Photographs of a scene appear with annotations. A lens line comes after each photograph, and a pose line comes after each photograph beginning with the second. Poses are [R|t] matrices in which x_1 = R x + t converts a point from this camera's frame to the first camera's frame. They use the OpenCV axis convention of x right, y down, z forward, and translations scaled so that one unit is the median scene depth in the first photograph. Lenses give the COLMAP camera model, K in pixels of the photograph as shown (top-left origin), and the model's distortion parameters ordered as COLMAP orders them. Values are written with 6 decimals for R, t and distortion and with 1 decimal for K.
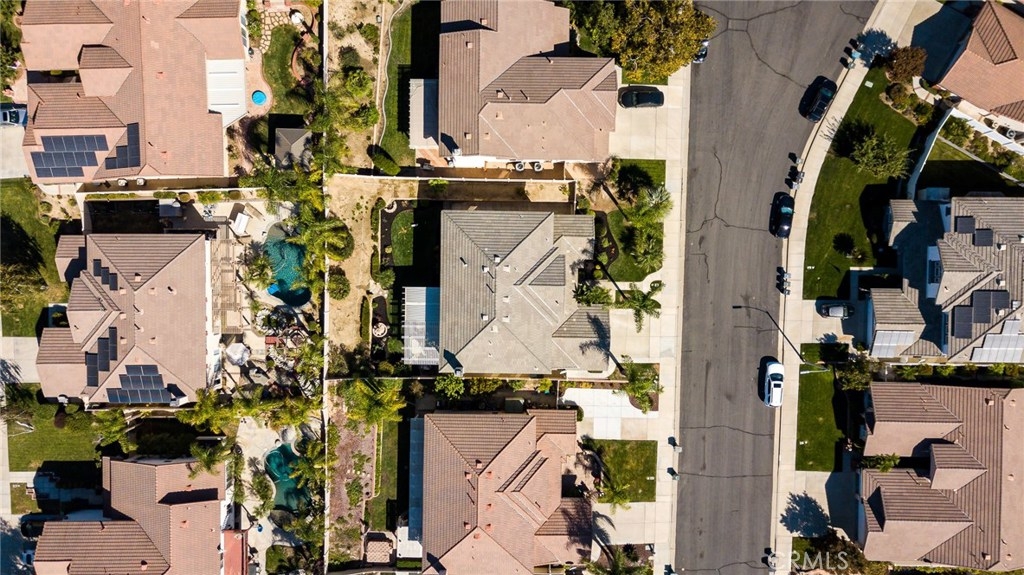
lens RADIAL K [[757.7, 0, 514.6], [0, 757.7, 286.1], [0, 0, 1]] dist [0.002020, 0.000875]
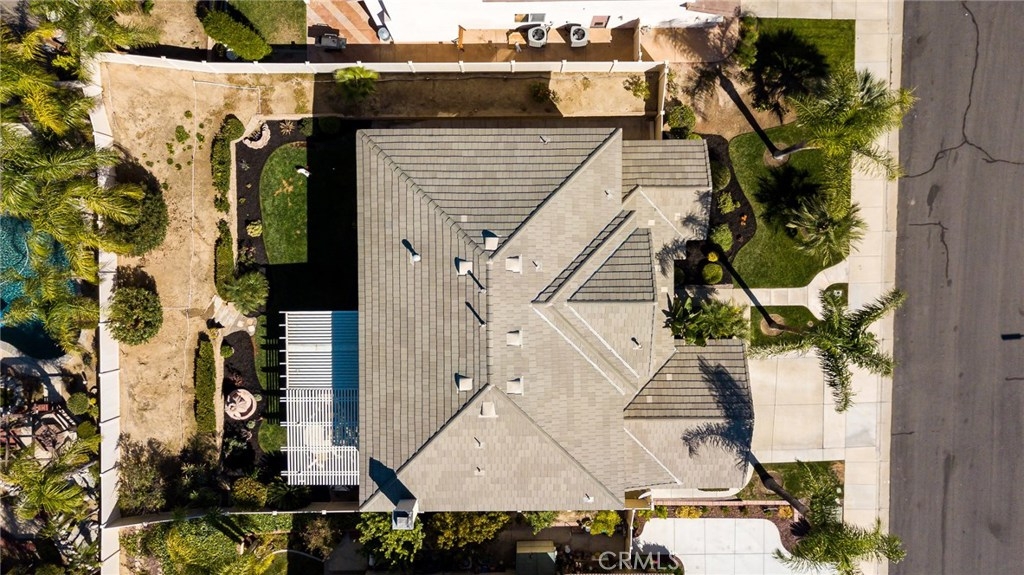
lens RADIAL K [[757.7, 0, 509.9], [0, 757.7, 290.7], [0, 0, 1]] dist [0.002020, 0.000875]
pose [[0.999720, -0.022449, -0.007515, -0.009297], [0.022472, 0.999743, 0.003006, -0.008872], [0.007446, -0.003174, 0.999967, 0.547576]]
